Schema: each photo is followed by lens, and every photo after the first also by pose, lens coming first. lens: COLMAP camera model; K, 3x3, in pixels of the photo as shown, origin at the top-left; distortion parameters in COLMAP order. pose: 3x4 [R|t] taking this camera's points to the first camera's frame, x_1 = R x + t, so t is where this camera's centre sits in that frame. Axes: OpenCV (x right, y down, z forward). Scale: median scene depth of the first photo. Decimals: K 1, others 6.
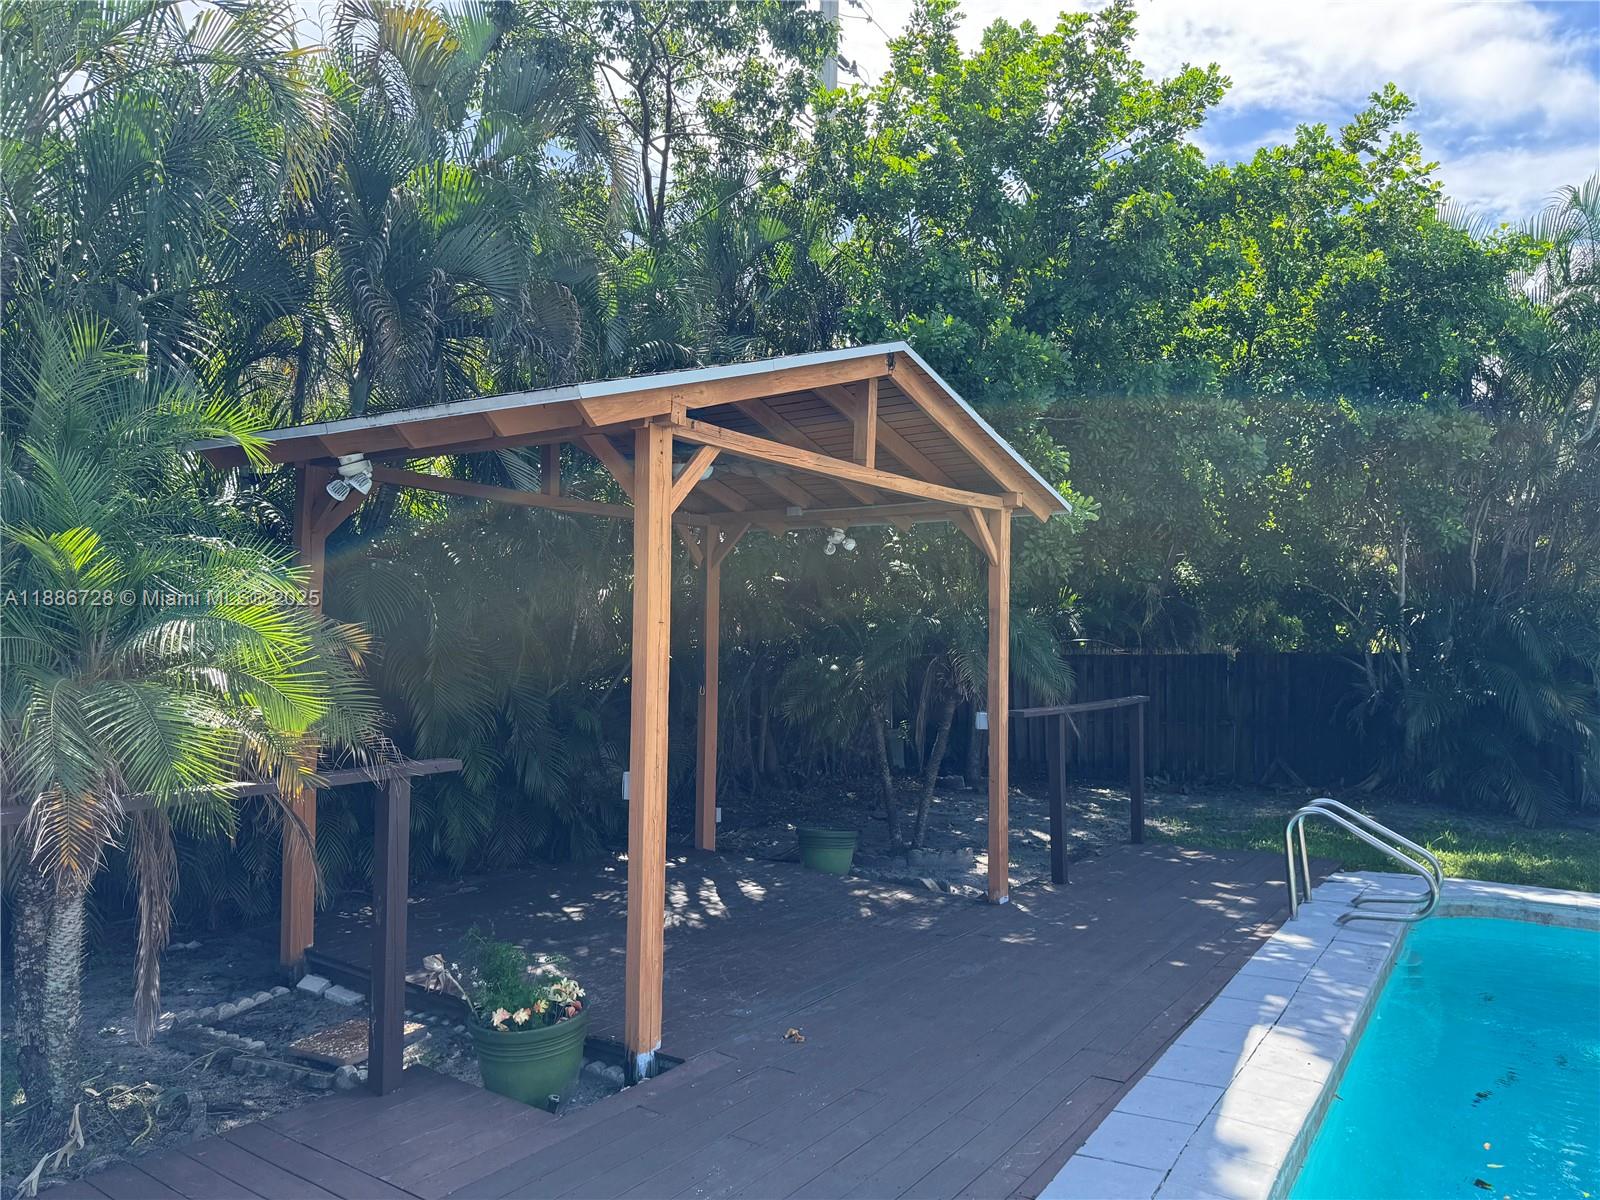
lens RADIAL K [[1133.5, 0, 802.2], [0, 1133.5, 594.7], [0, 0, 1]] dist [0.009364, -0.002757]
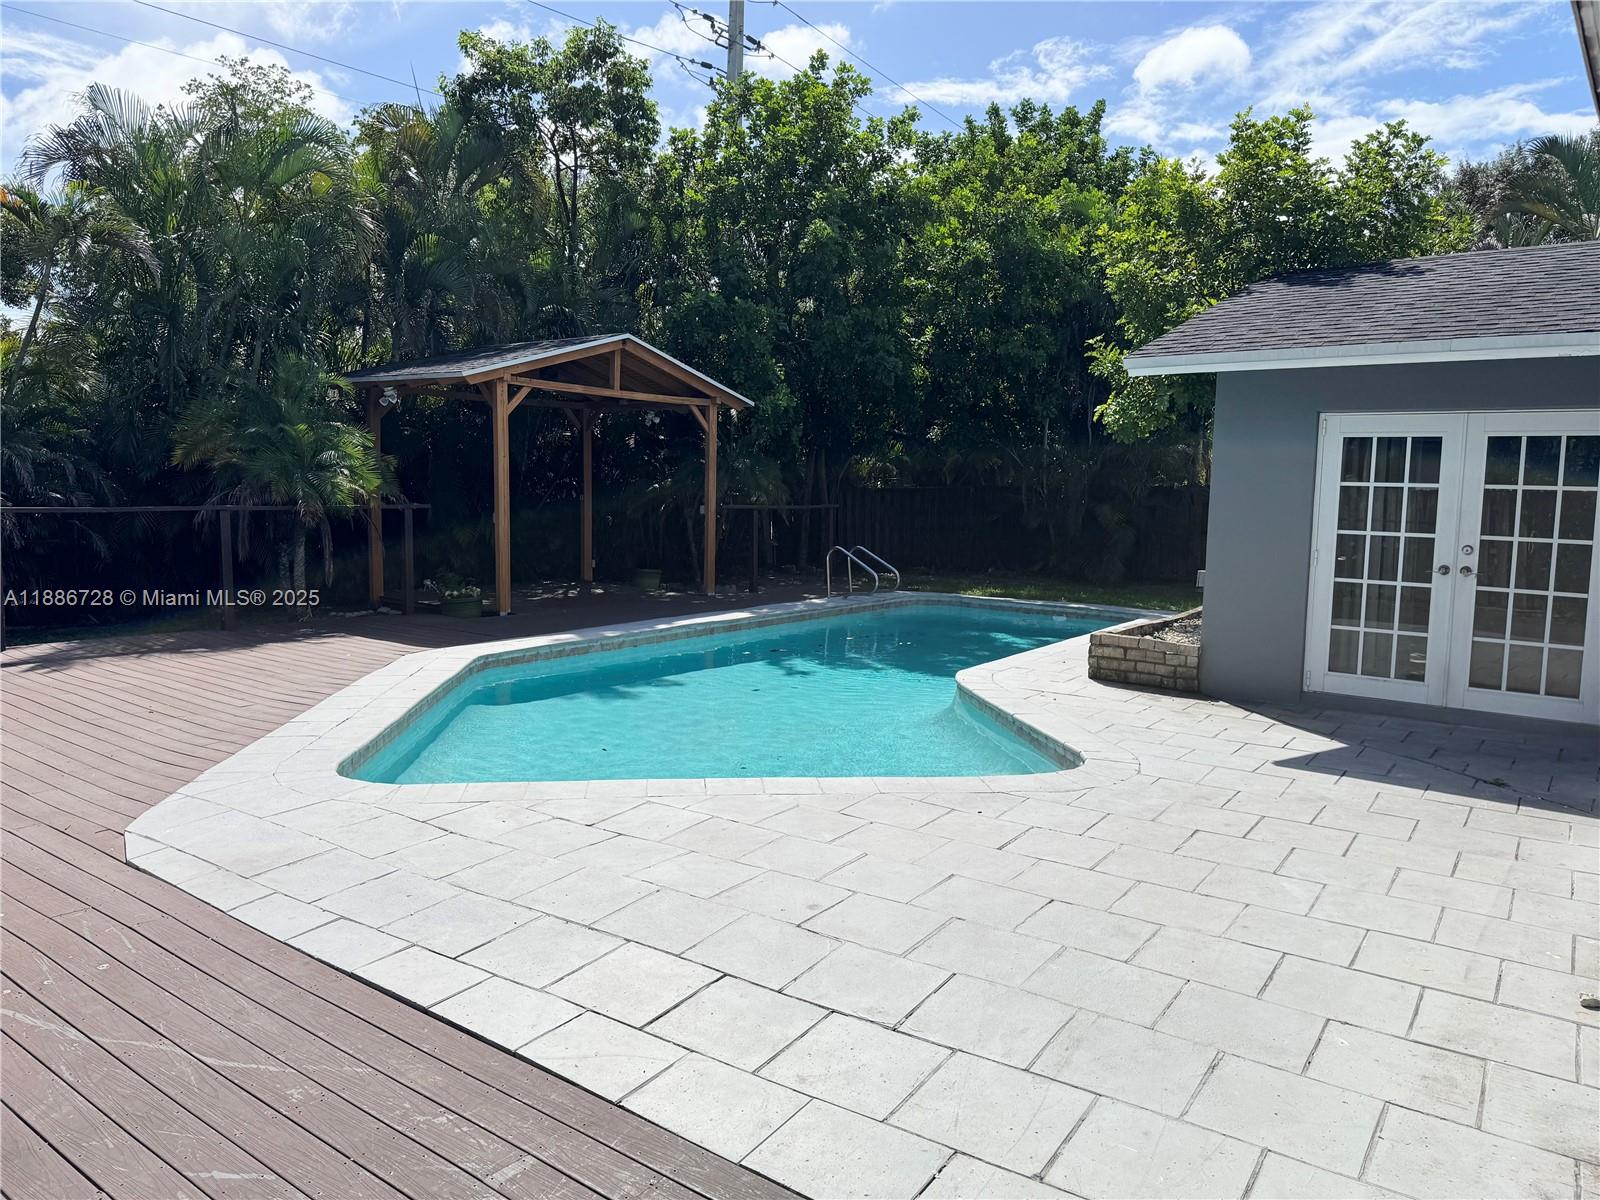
lens RADIAL K [[1078.6, 0, 798.2], [0, 1078.6, 604.8], [0, 0, 1]] dist [0.040841, -0.000067]
pose [[0.999109, 0.017121, -0.038573, 0.610597], [-0.011351, 0.989347, 0.145130, -0.006157], [0.040647, -0.144563, 0.988660, -1.410986]]
